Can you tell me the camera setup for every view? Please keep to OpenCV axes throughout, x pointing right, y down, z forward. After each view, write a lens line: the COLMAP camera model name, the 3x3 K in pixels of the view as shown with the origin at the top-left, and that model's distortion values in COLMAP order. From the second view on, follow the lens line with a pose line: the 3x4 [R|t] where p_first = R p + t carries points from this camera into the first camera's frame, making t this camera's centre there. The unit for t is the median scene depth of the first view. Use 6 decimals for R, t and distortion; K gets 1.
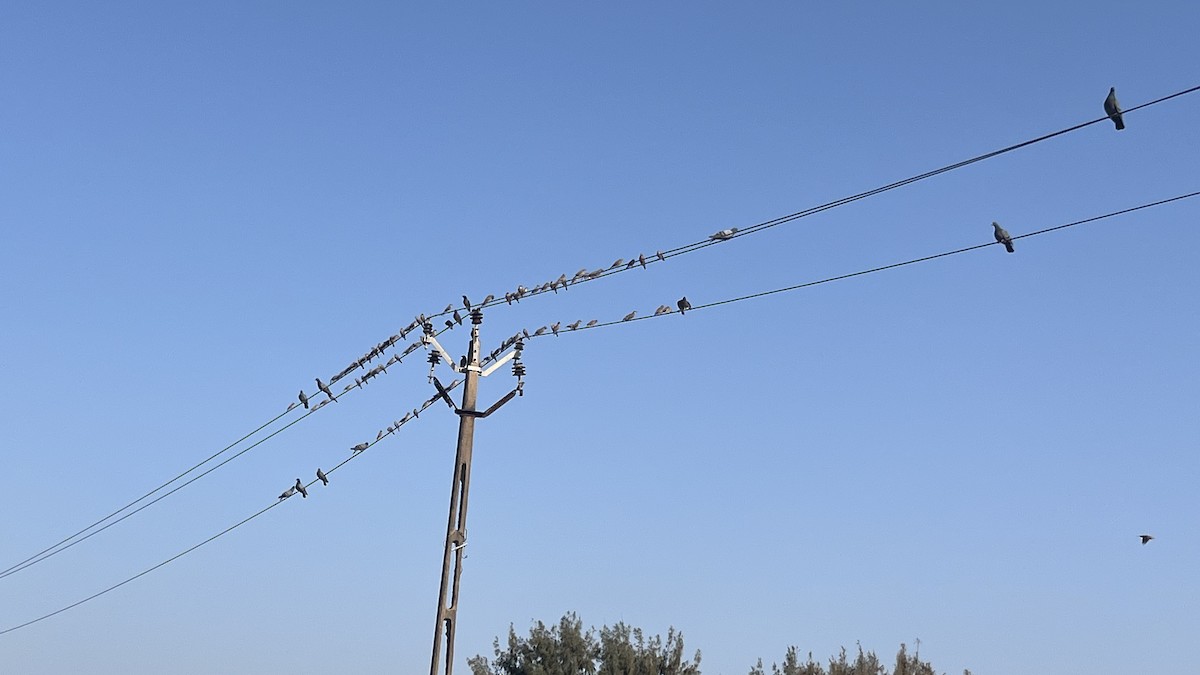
lens RADIAL K [[1957.4, 0, 600.0], [0, 1957.4, 337.5], [0, 0, 1]] dist [0.243281, -1.109165]
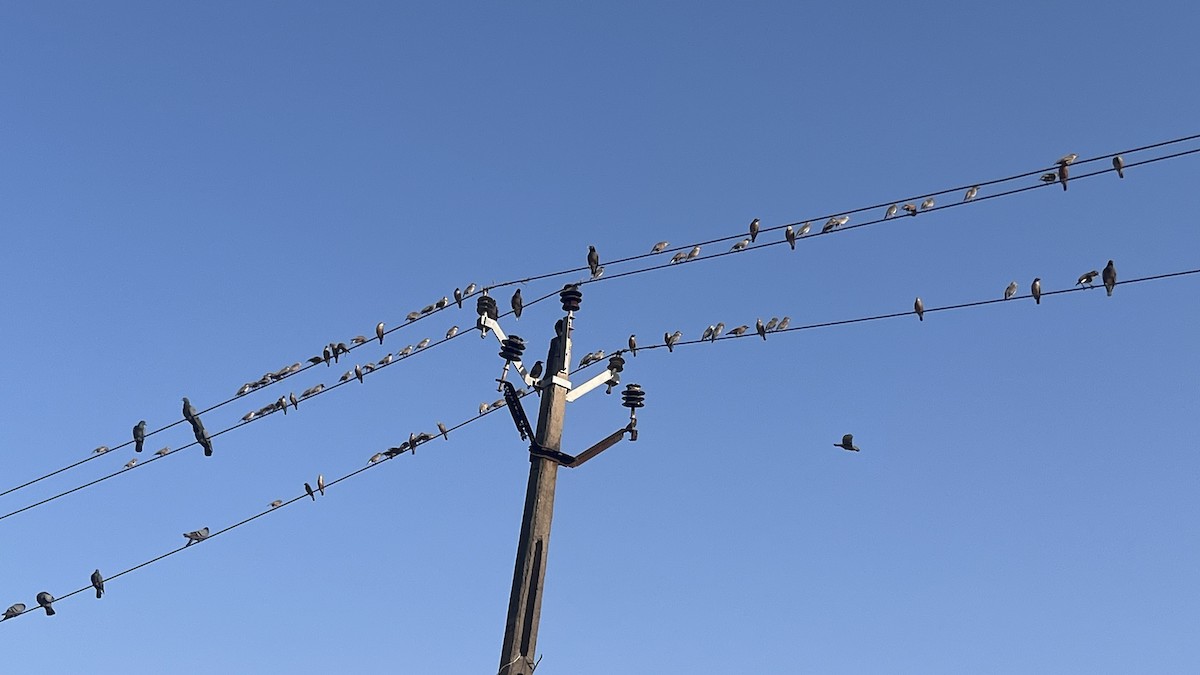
lens RADIAL K [[1957.4, 0, 600.0], [0, 1957.4, 337.5], [0, 0, 1]] dist [0.243281, -1.109165]
pose [[0.949501, 0.160937, 0.269347, -0.211620], [-0.119465, 0.979209, -0.163946, 0.096417], [-0.290132, 0.123489, 0.948986, 0.445591]]
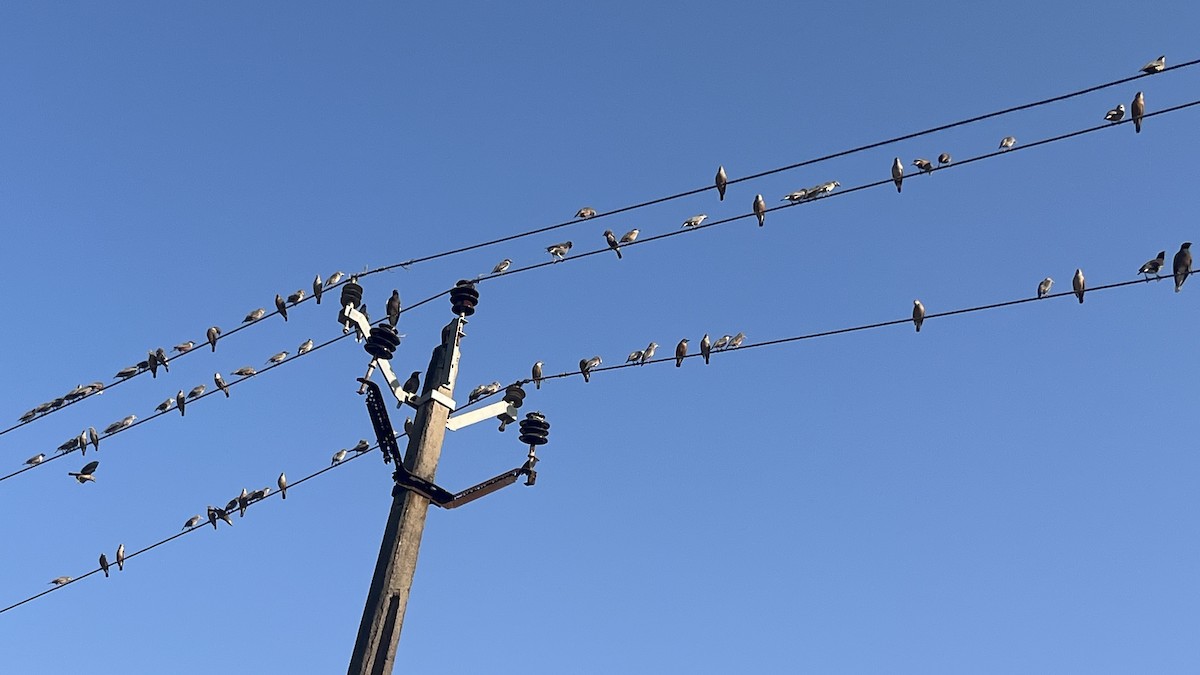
lens RADIAL K [[1957.4, 0, 600.0], [0, 1957.4, 337.5], [0, 0, 1]] dist [0.243281, -1.109165]
pose [[0.915223, 0.274269, 0.295199, -0.166895], [-0.179675, 0.933515, -0.310270, 0.134264], [-0.360670, 0.230926, 0.903654, 0.582041]]
